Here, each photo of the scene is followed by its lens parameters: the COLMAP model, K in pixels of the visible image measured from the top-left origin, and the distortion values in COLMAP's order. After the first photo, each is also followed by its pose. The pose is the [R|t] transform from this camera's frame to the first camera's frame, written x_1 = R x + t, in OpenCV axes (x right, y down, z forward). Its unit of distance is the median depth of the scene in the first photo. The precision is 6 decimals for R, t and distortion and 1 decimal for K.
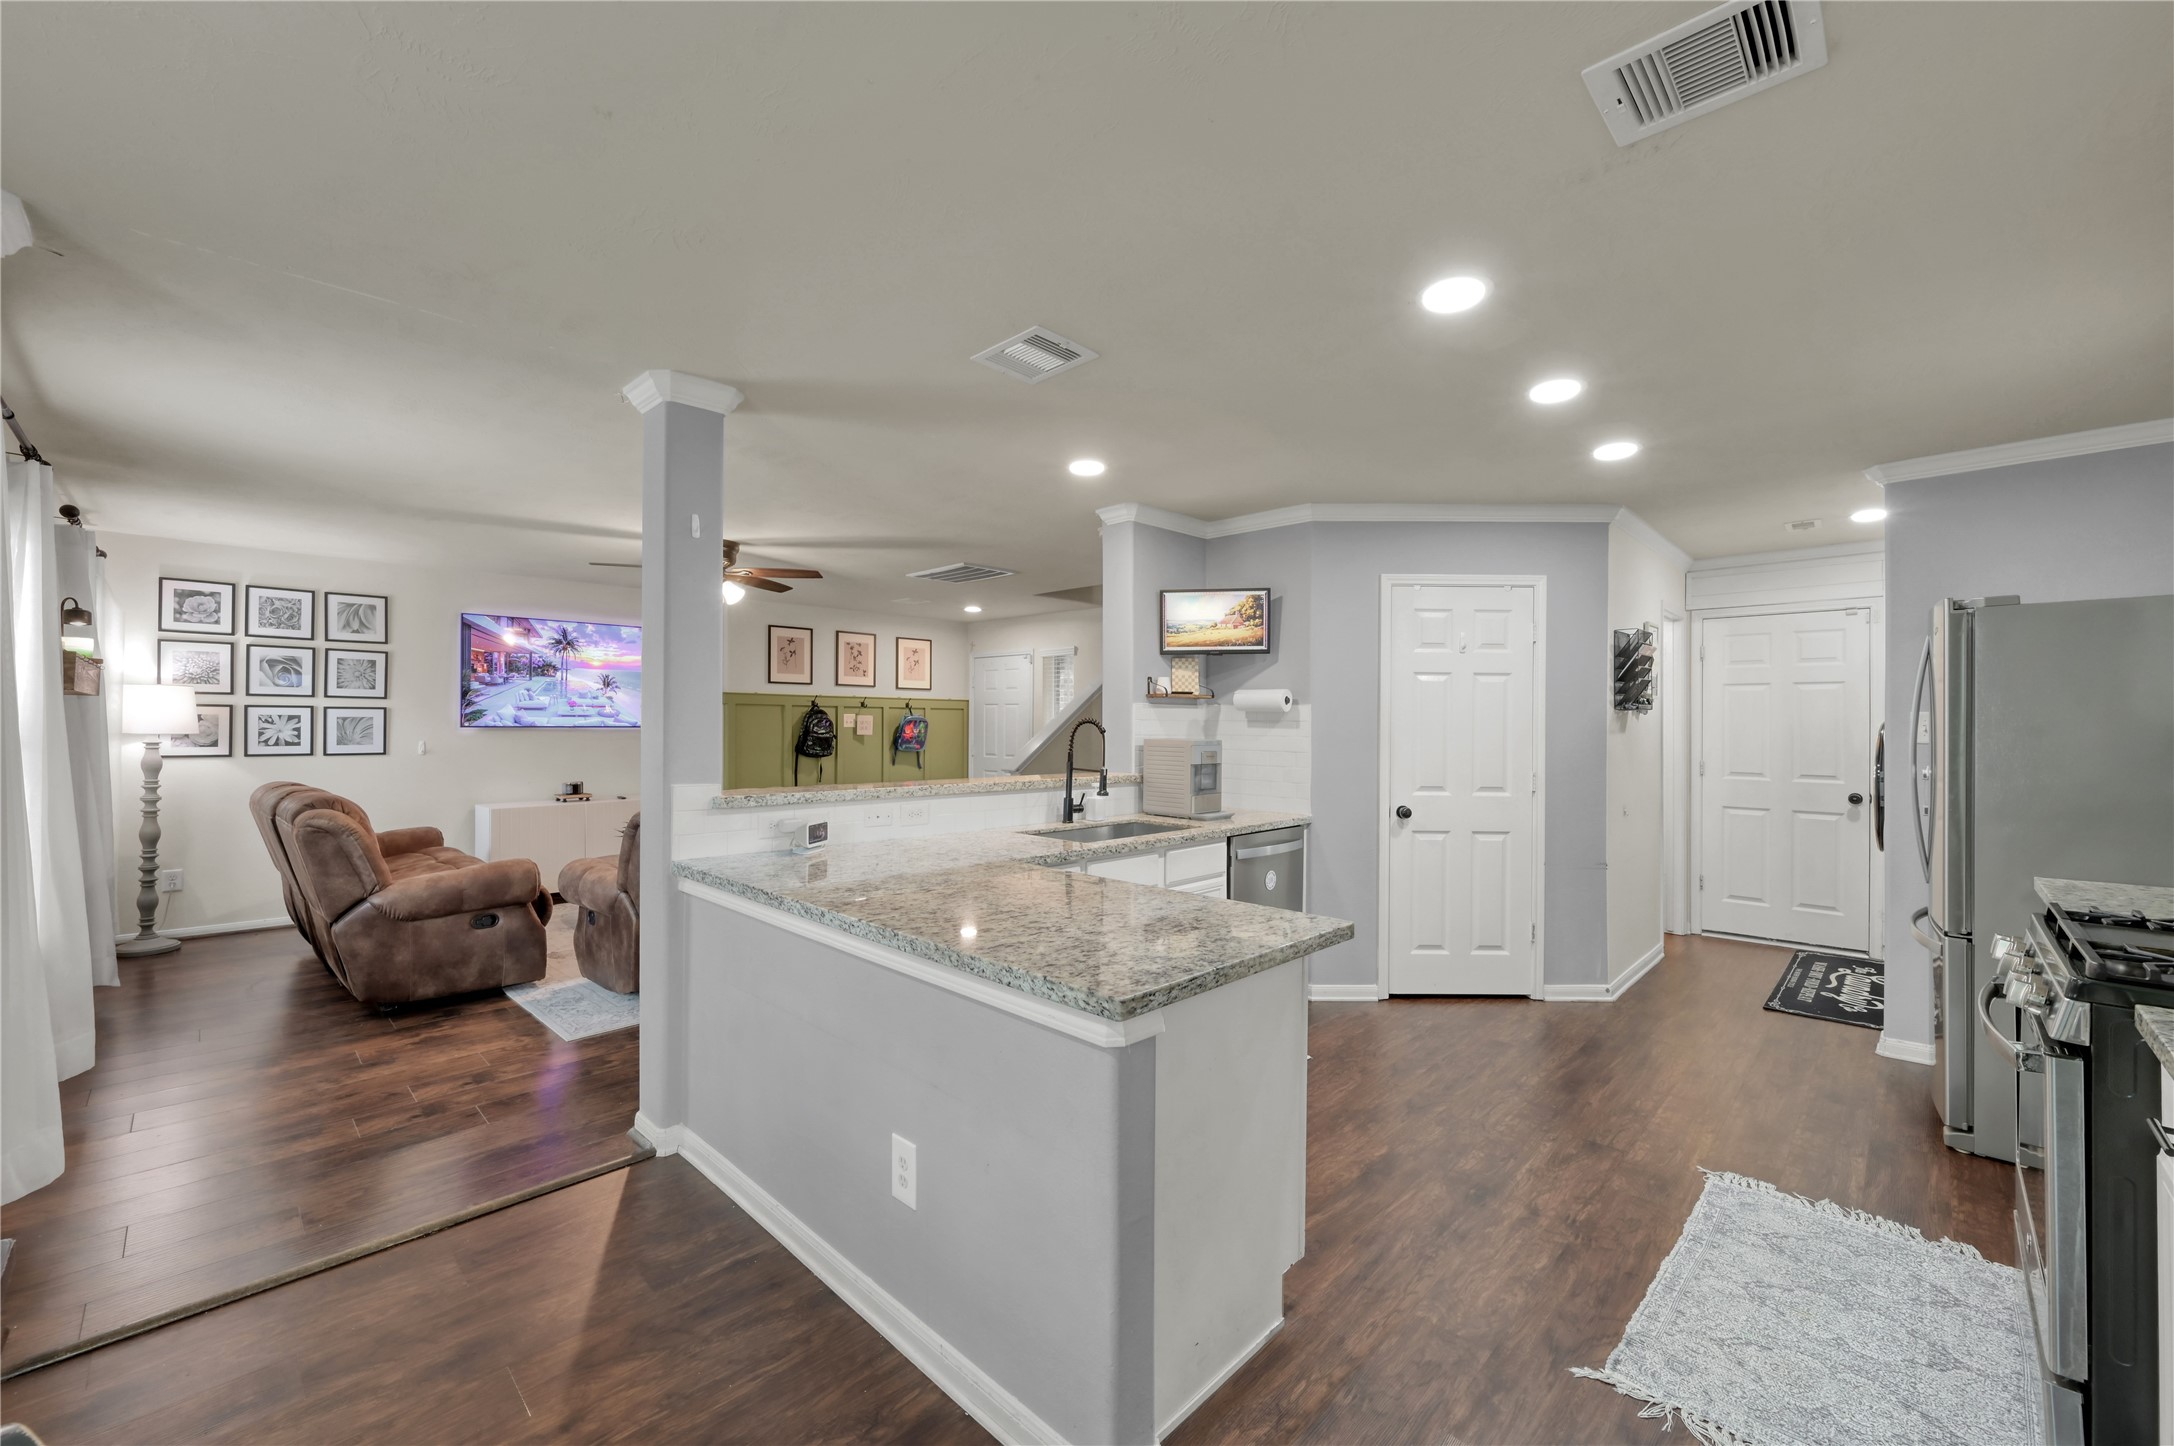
lens RADIAL K [[866.8, 0, 1082.4], [0, 866.8, 717.9], [0, 0, 1]] dist [-0.002206, -0.000165]
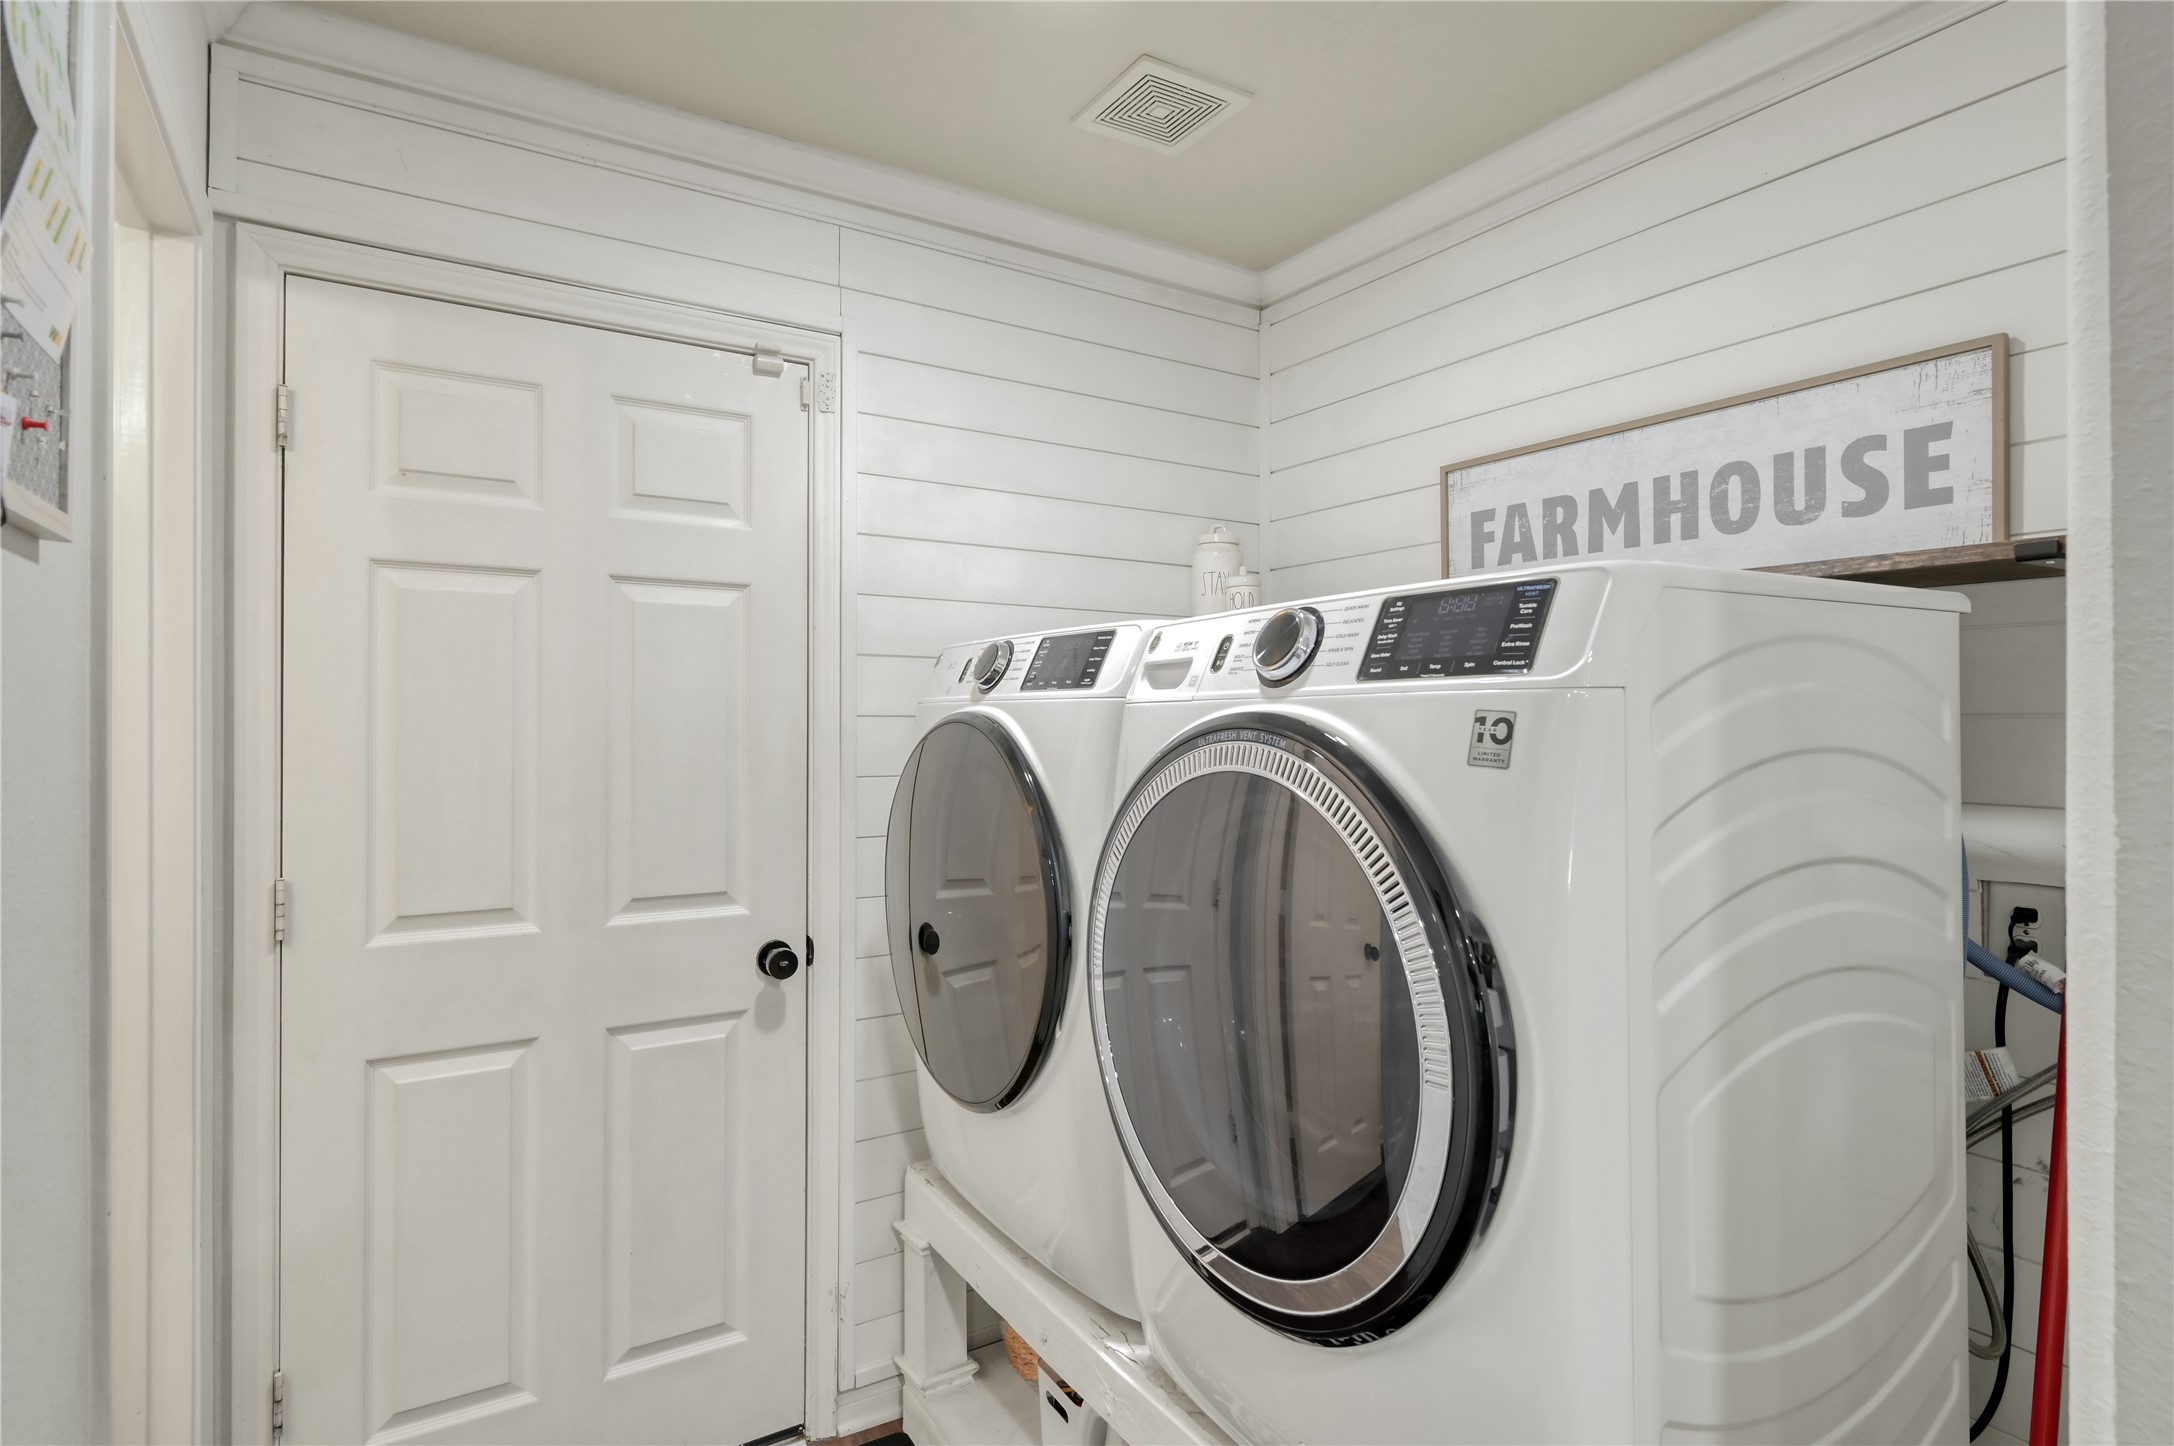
lens RADIAL K [[1119.5, 0, 1102.5], [0, 1119.5, 722.4], [0, 0, 1]] dist [-0.005591, 0.000346]
pose [[0.250901, -0.003186, 0.968008, 0.647196], [-0.005315, 0.999975, 0.004668, 0.005819], [-0.967998, -0.006316, 0.250878, 0.957457]]
